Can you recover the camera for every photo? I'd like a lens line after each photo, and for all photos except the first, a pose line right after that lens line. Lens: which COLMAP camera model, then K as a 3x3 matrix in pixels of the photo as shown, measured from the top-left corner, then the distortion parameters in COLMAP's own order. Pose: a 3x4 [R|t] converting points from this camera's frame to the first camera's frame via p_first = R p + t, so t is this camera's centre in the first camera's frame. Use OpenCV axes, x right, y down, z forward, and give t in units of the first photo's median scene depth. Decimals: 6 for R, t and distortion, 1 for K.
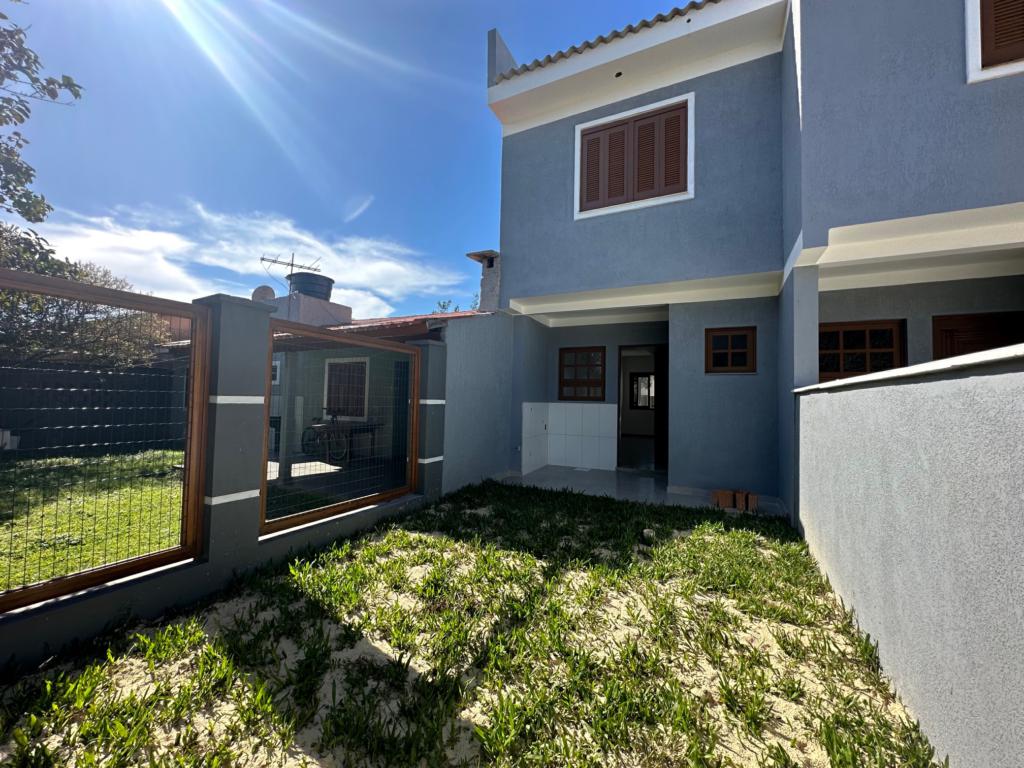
lens RADIAL K [[407.5, 0, 512.0], [0, 407.5, 384.0], [0, 0, 1]] dist [-0.002009, -0.000348]
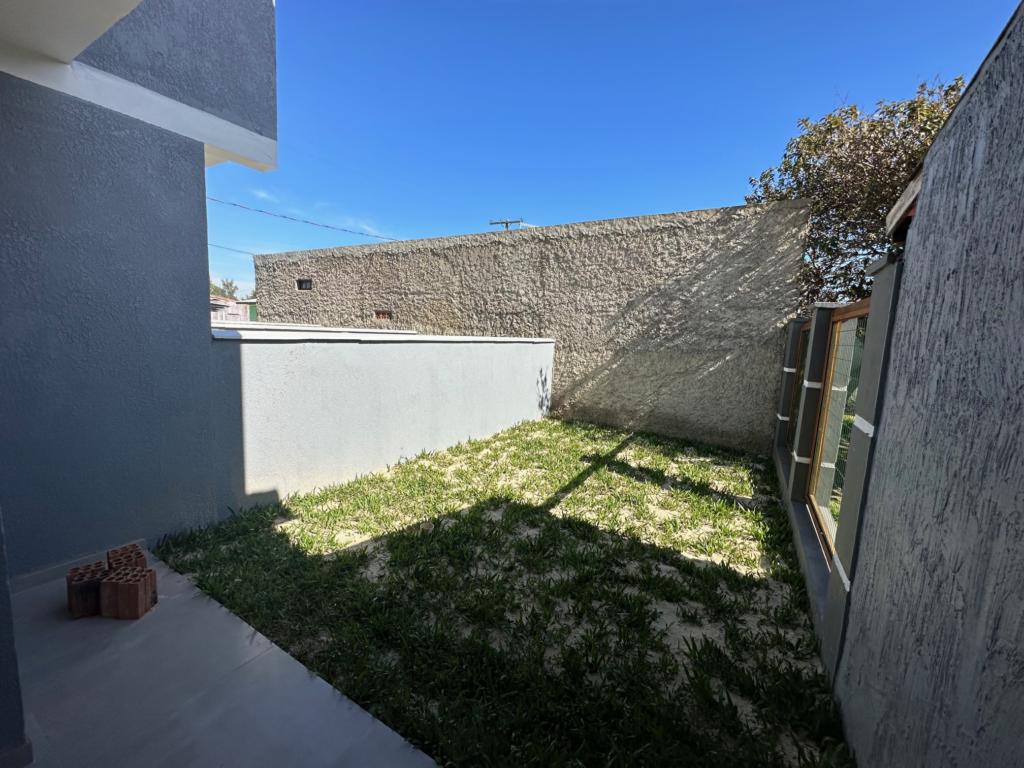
lens RADIAL K [[407.5, 0, 512.0], [0, 407.5, 384.0], [0, 0, 1]] dist [-0.002009, -0.000348]
pose [[-0.995481, -0.070398, 0.063738, 0.196269], [-0.064849, 0.994243, 0.085300, 0.010008], [-0.069376, 0.080781, -0.994315, 2.596766]]
